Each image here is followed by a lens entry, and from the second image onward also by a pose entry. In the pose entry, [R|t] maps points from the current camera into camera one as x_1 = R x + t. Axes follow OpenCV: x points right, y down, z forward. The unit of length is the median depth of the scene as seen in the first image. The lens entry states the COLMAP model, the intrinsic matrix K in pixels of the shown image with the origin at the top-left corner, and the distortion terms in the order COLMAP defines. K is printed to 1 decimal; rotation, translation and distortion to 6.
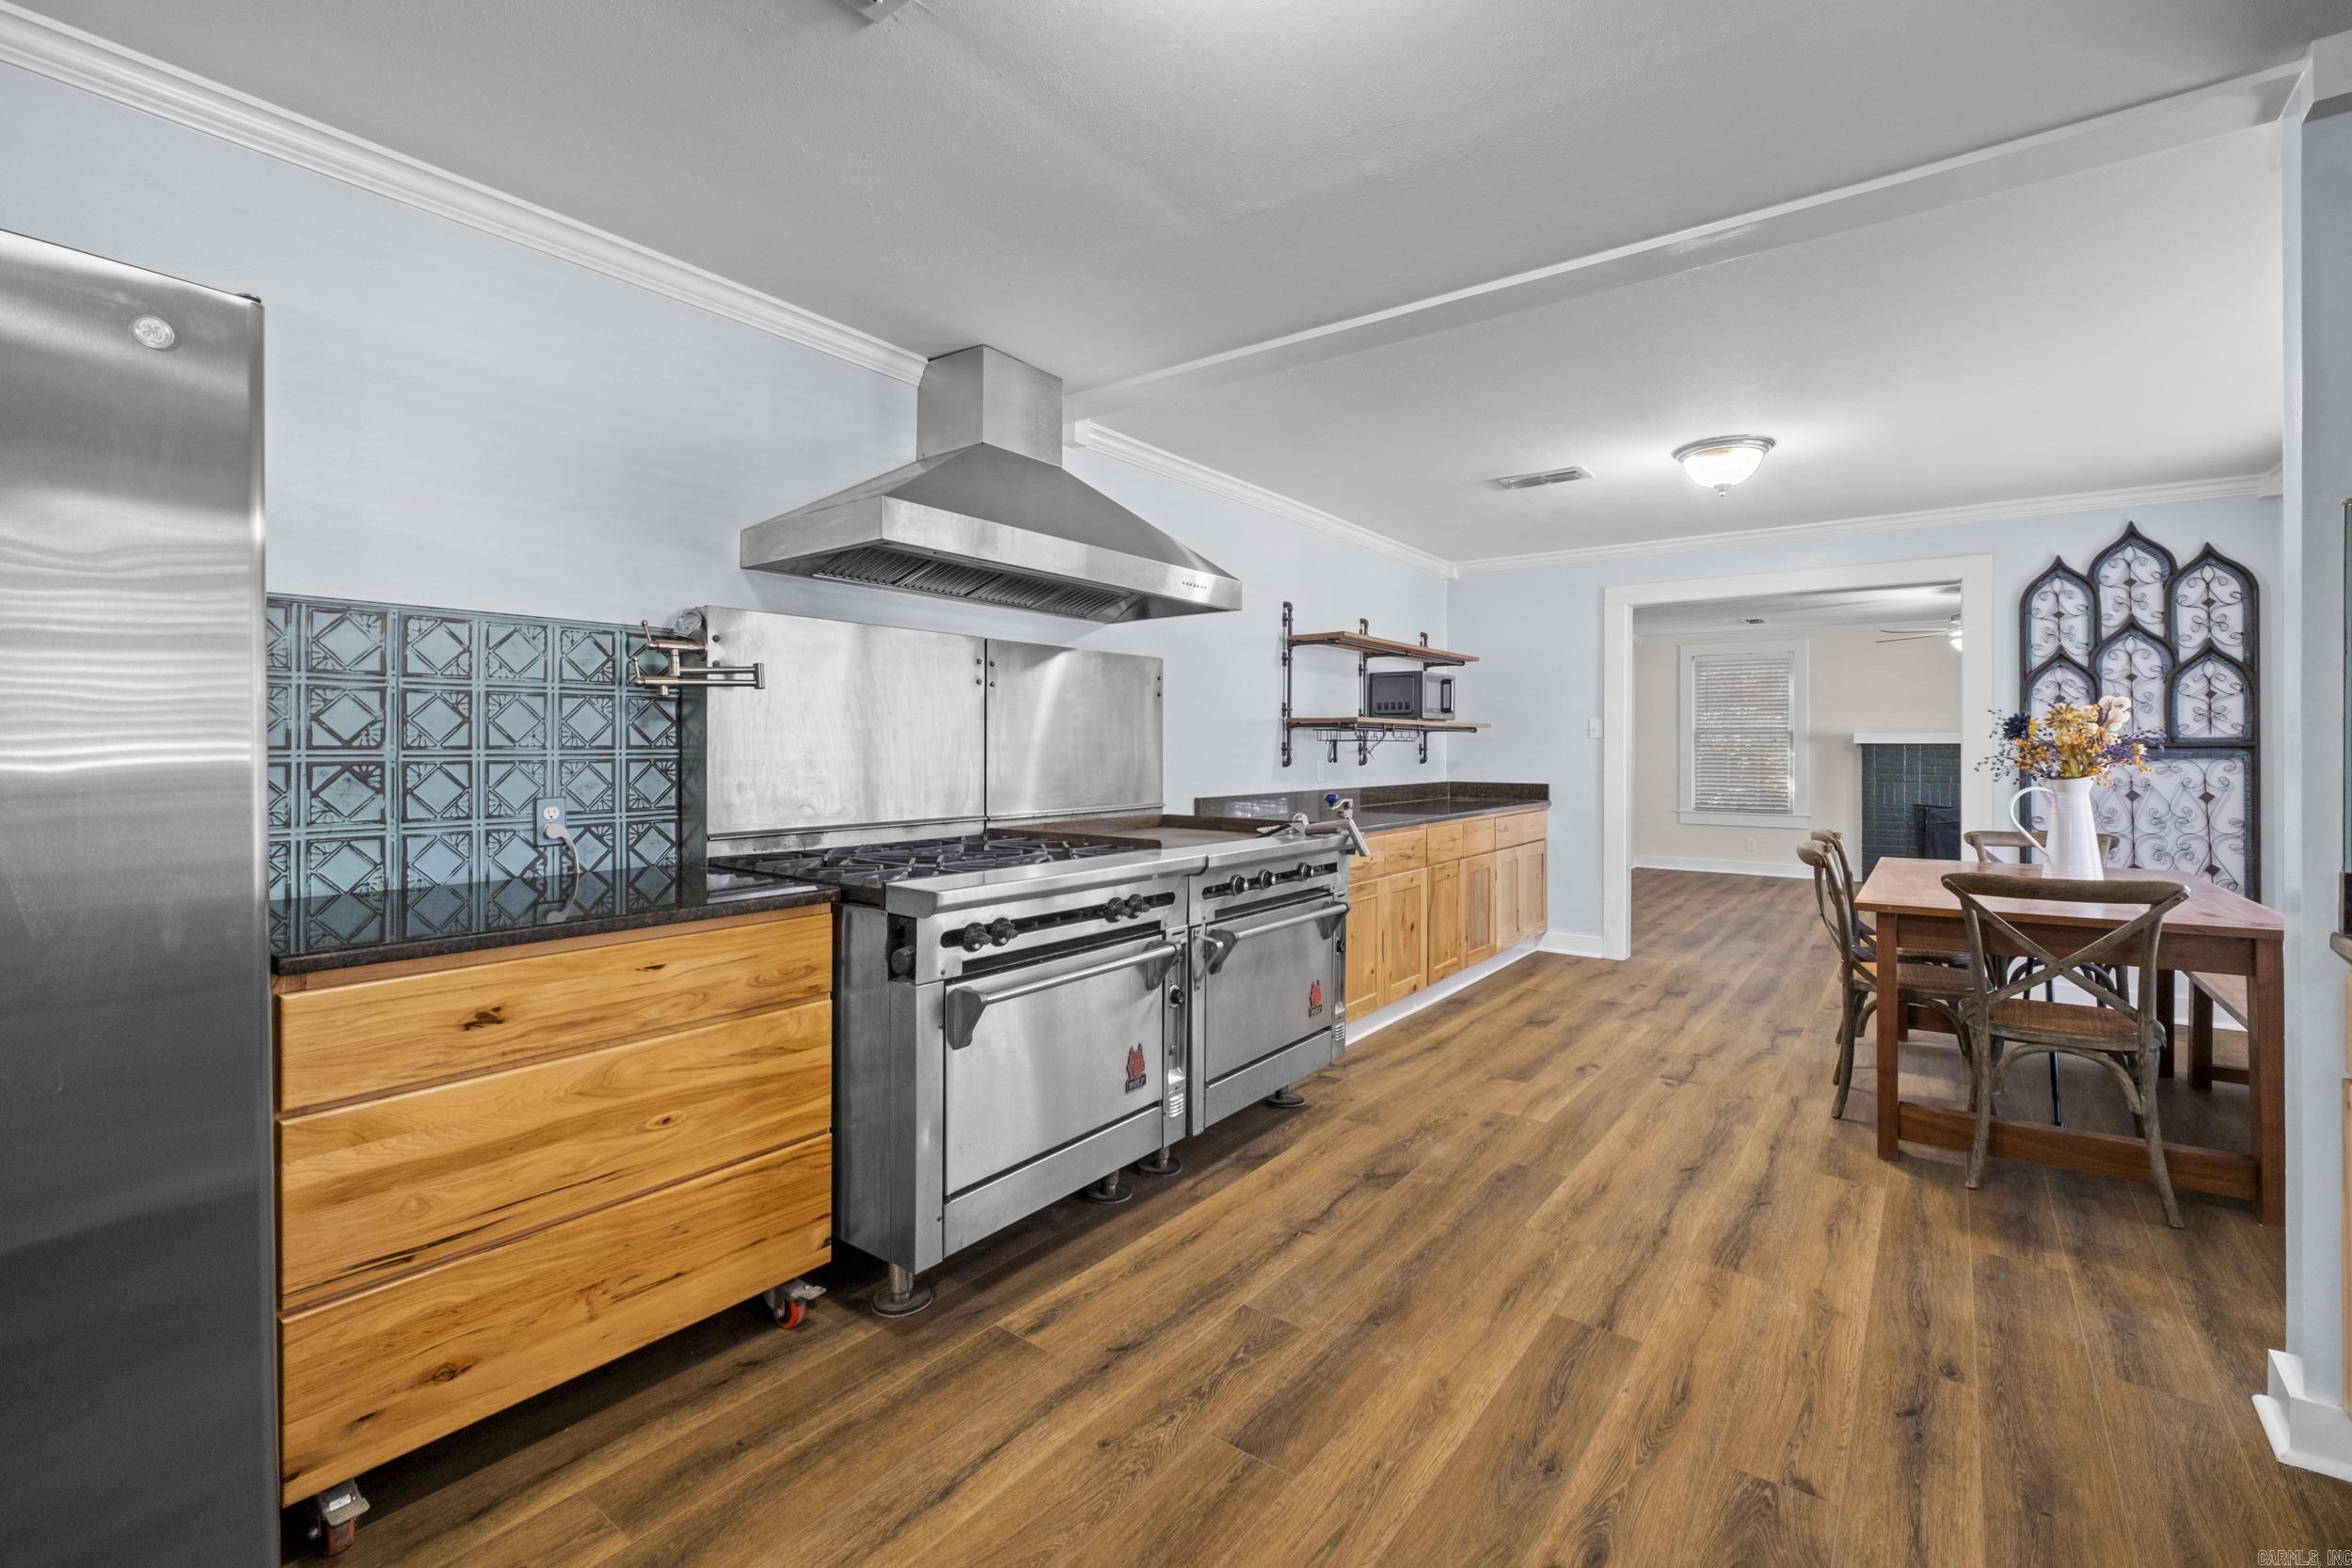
lens RADIAL K [[1021.8, 0, 1163.1], [0, 1021.8, 754.3], [0, 0, 1]] dist [-0.005650, -0.000426]
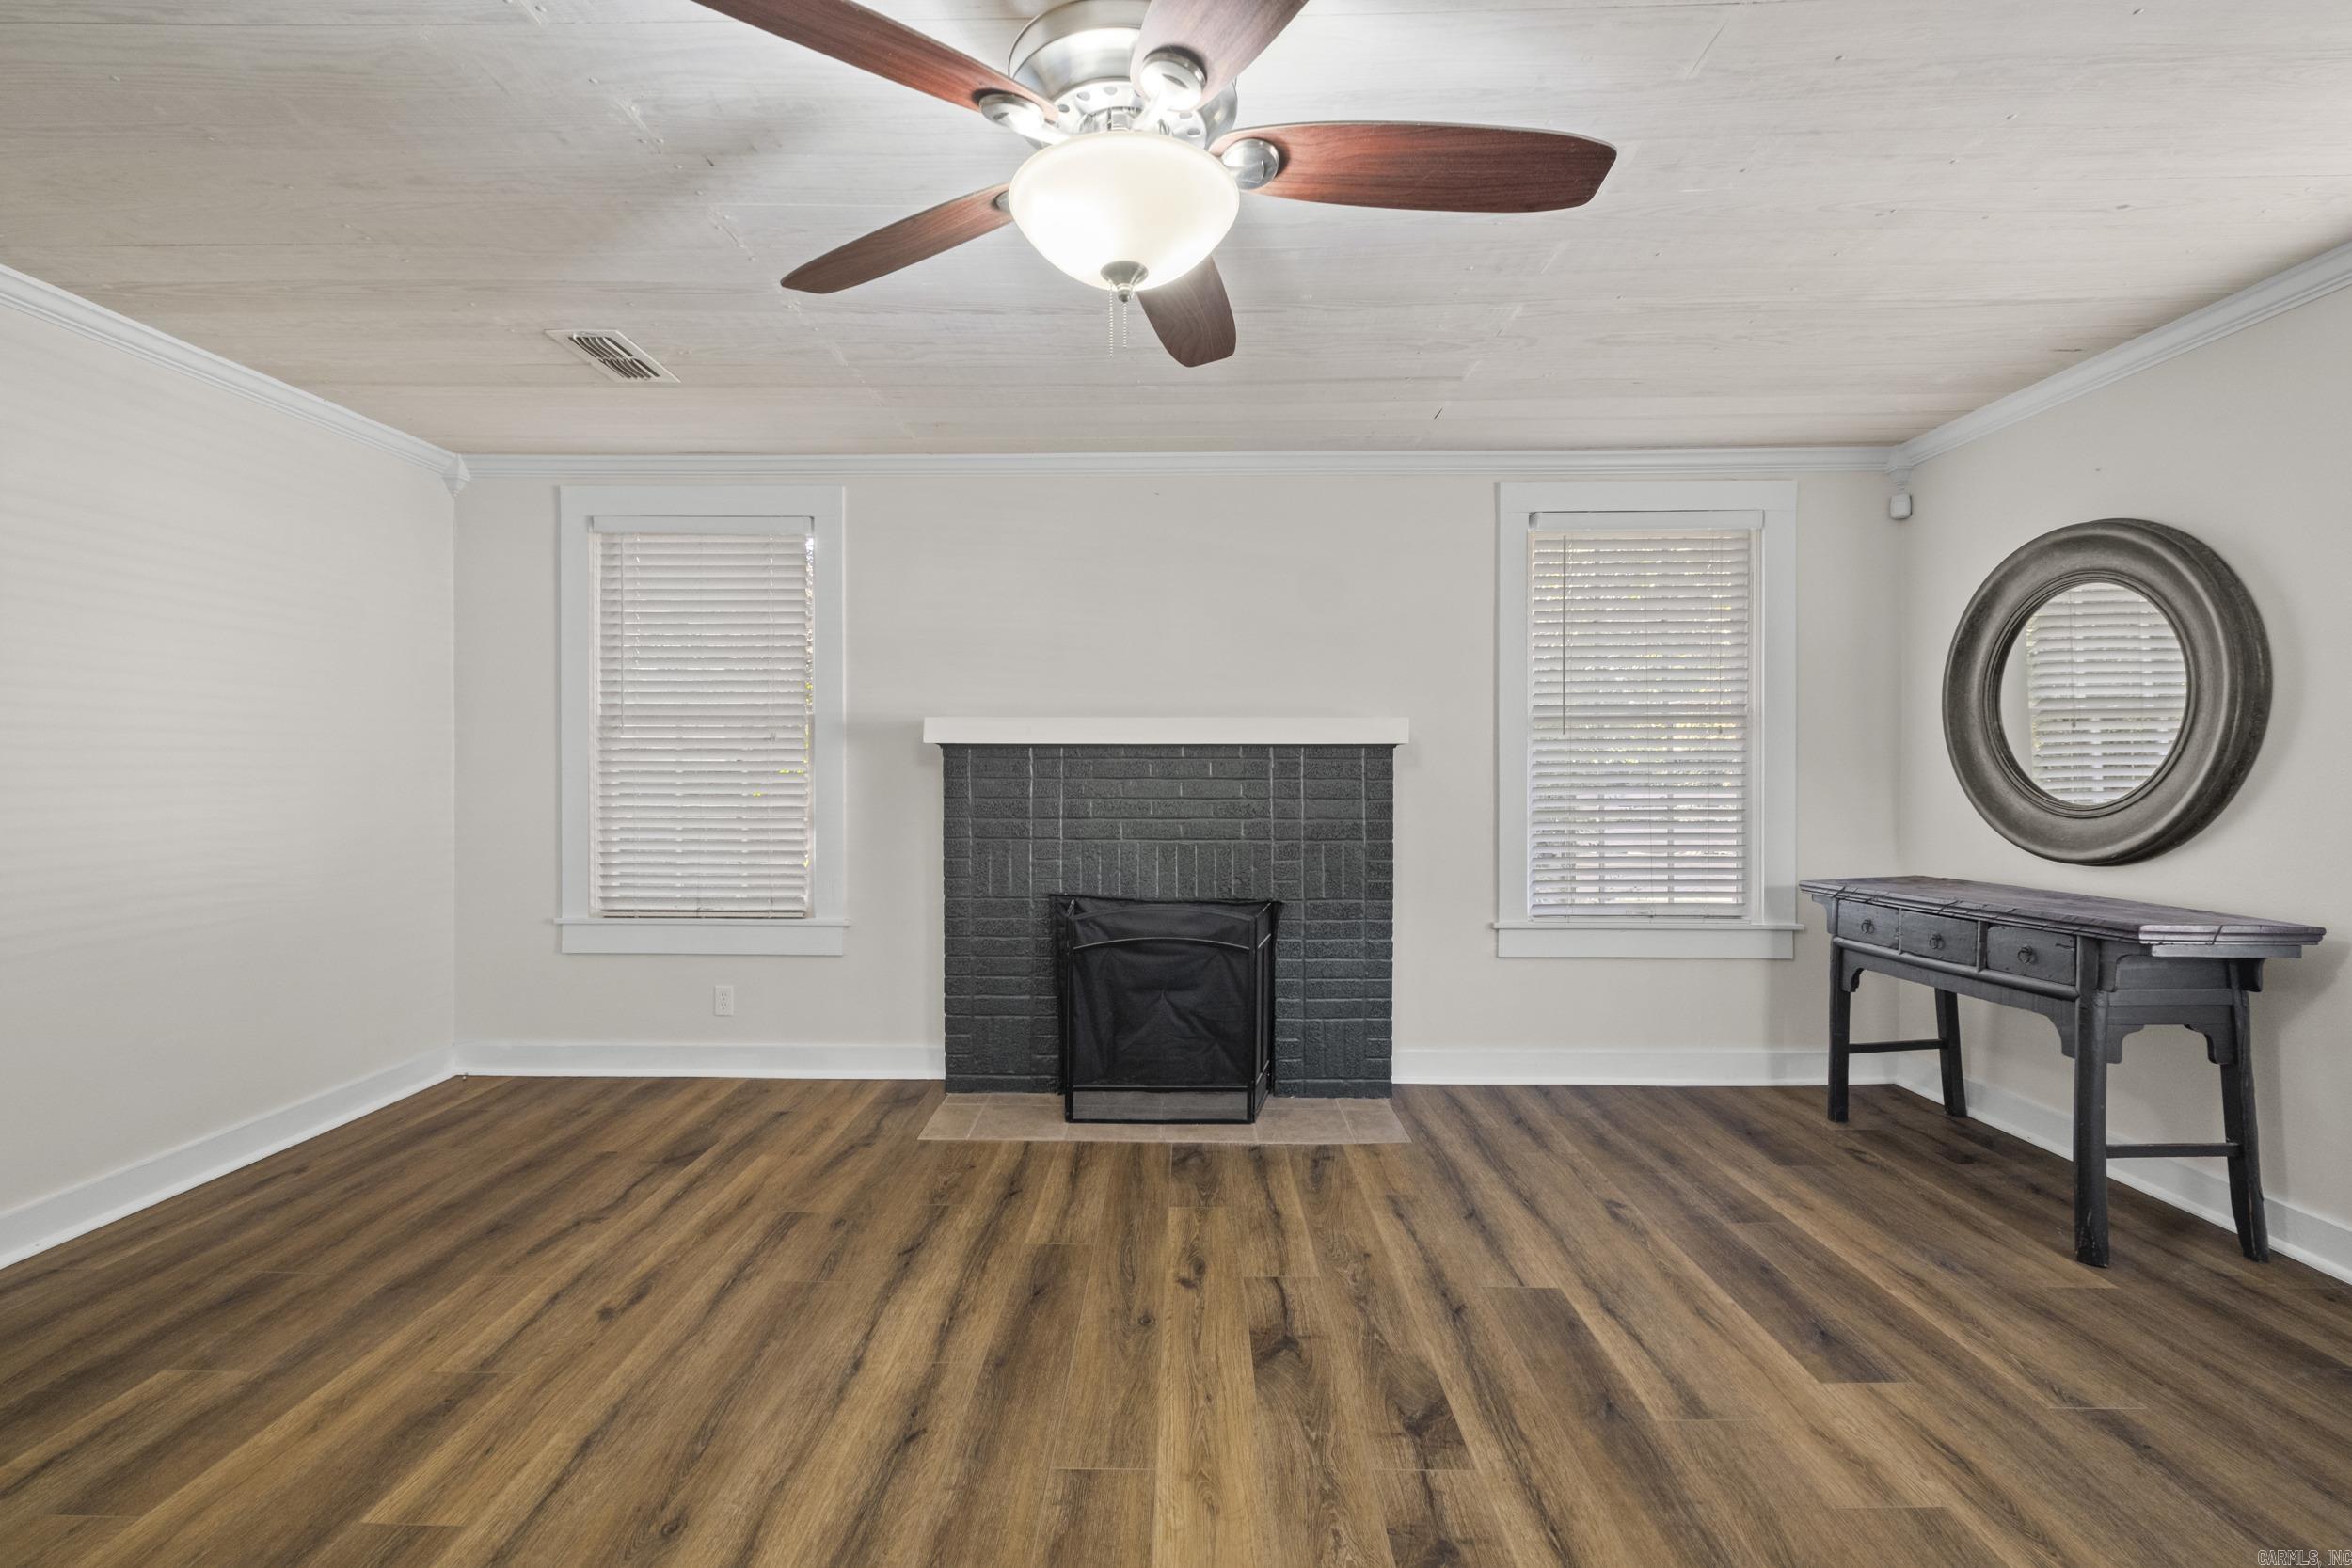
lens RADIAL K [[1017.6, 0, 1161.8], [0, 1017.6, 773.6], [0, 0, 1]] dist [-0.007163, -0.000422]
pose [[0.810955, -0.006585, 0.585072, 1.592480], [0.004823, 0.999978, 0.004570, -0.001833], [-0.585089, -0.000884, 0.810969, 1.910817]]
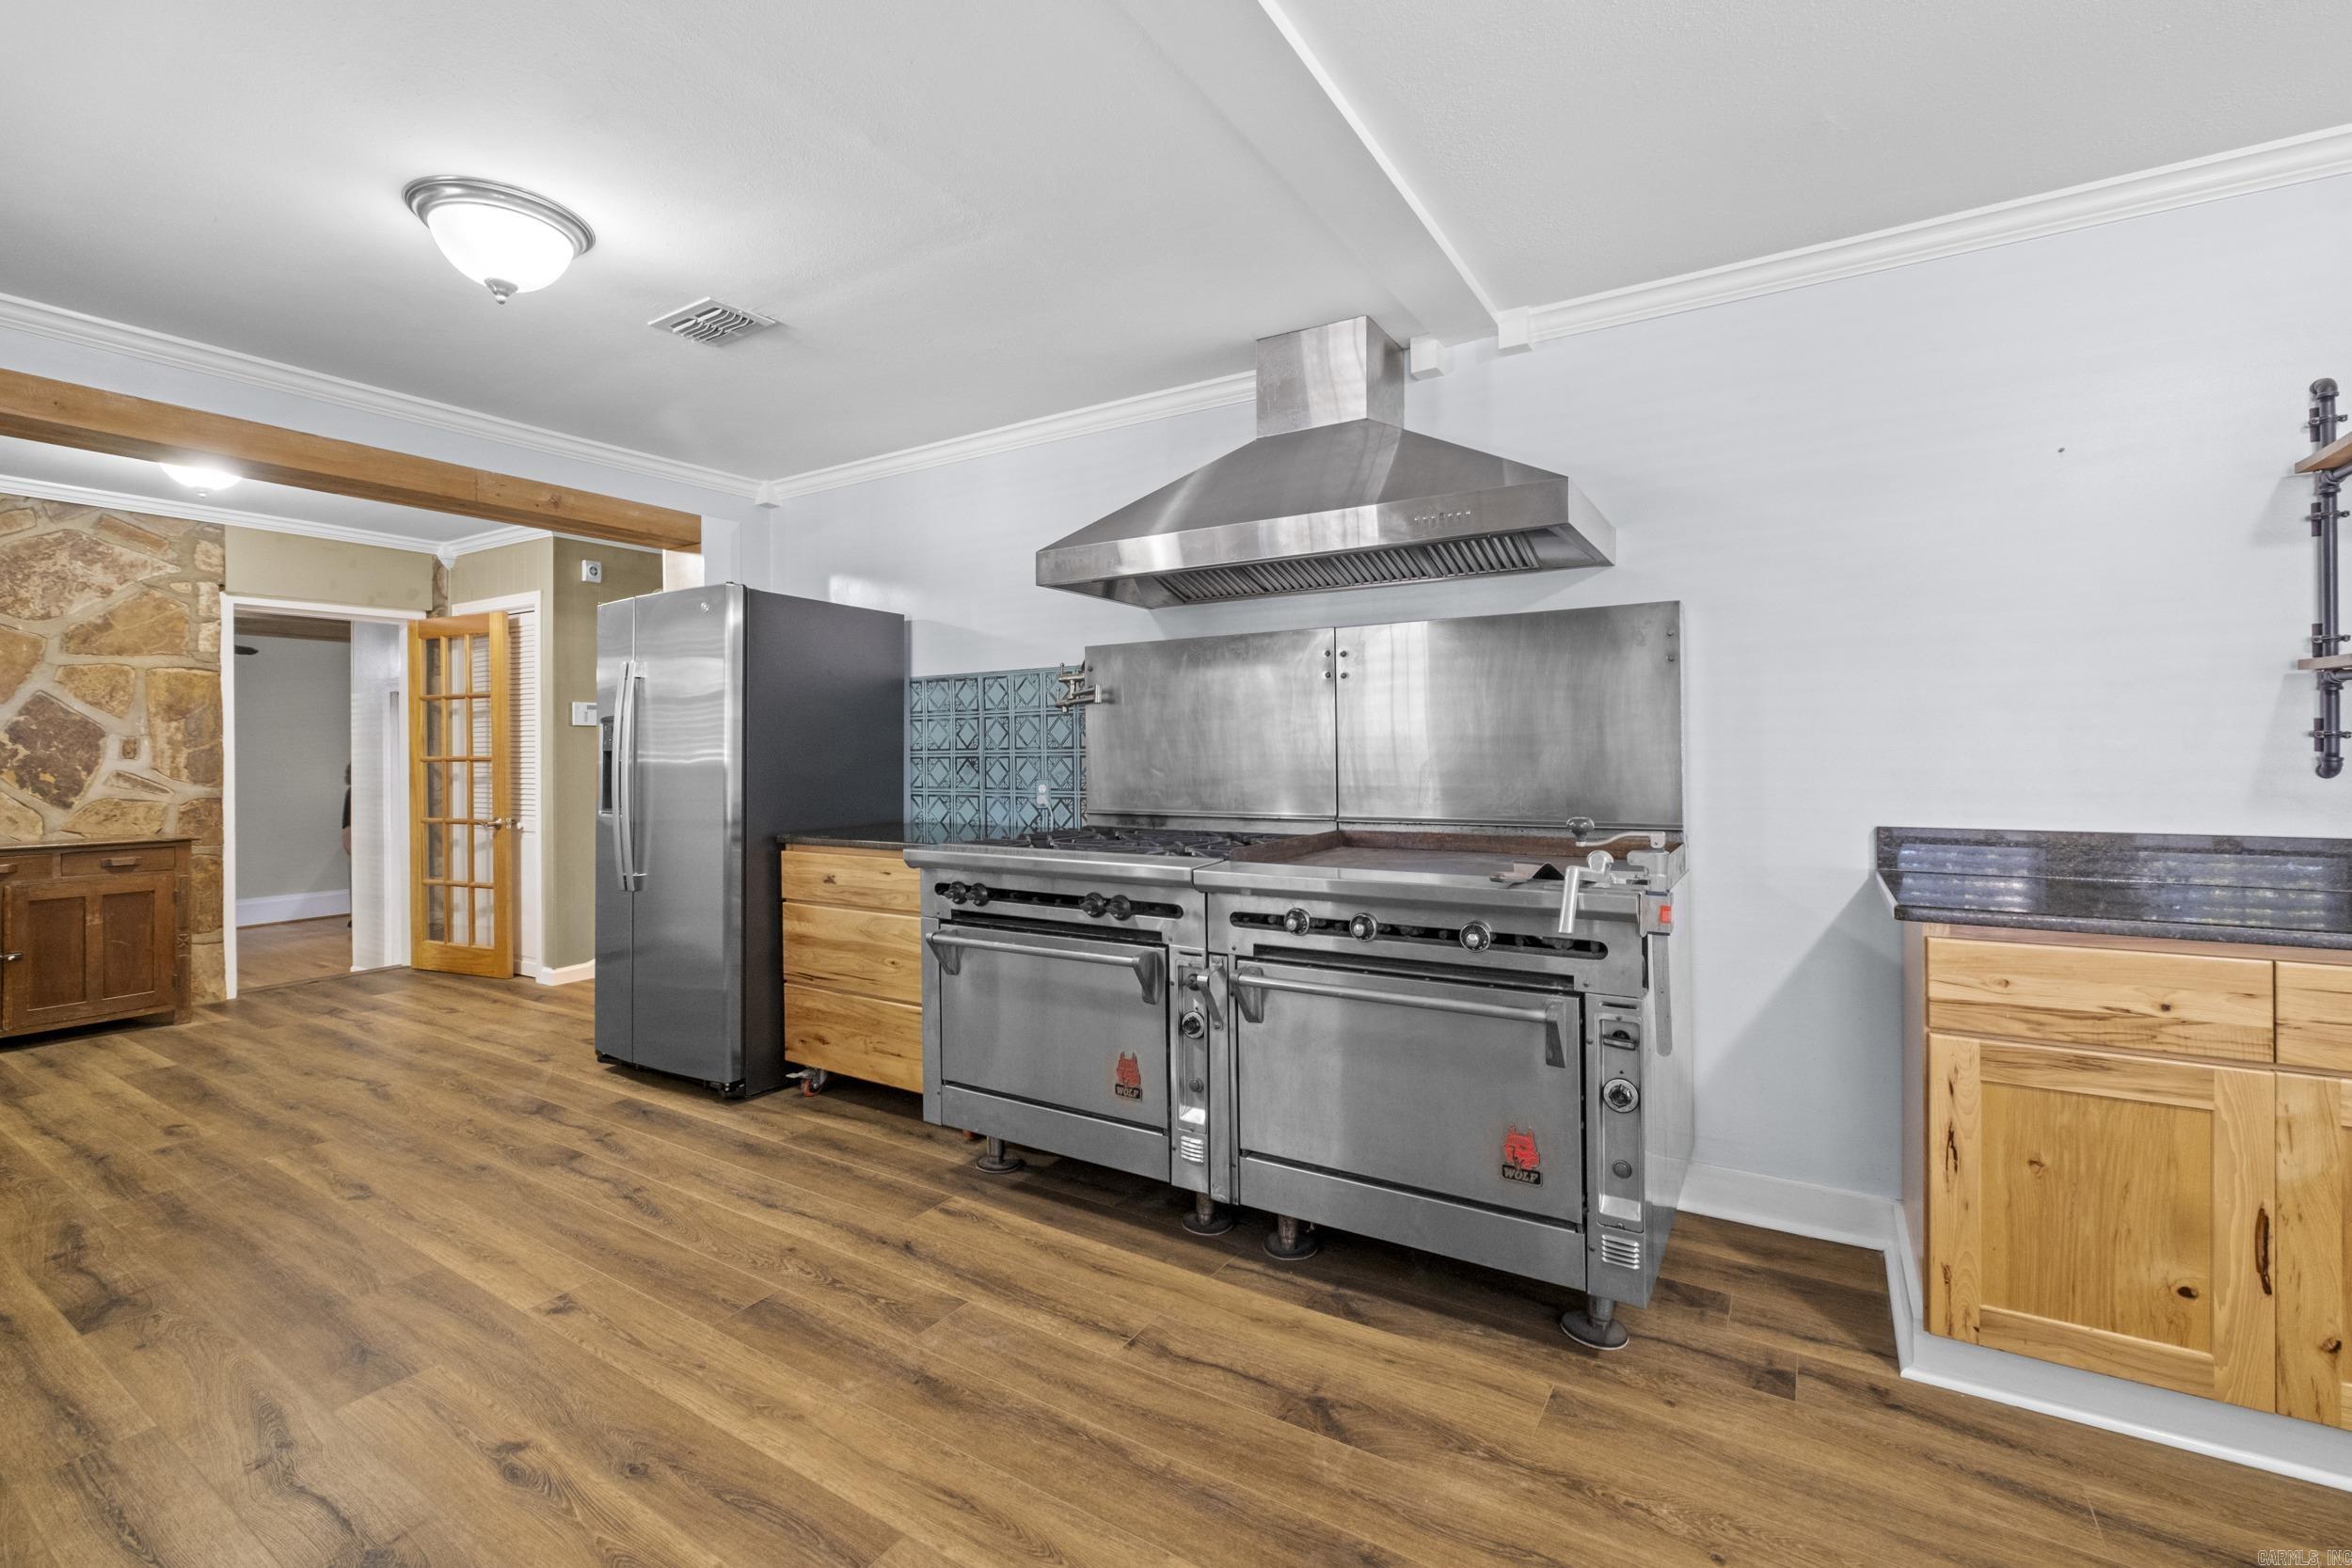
lens RADIAL K [[1021.8, 0, 1163.1], [0, 1021.8, 754.3], [0, 0, 1]] dist [-0.005650, -0.000426]
pose [[0.089373, 0.000070, -0.995998, 0.795611], [0.002307, 0.999997, 0.000277, 0.002342], [0.995996, -0.002322, 0.089373, 0.803086]]
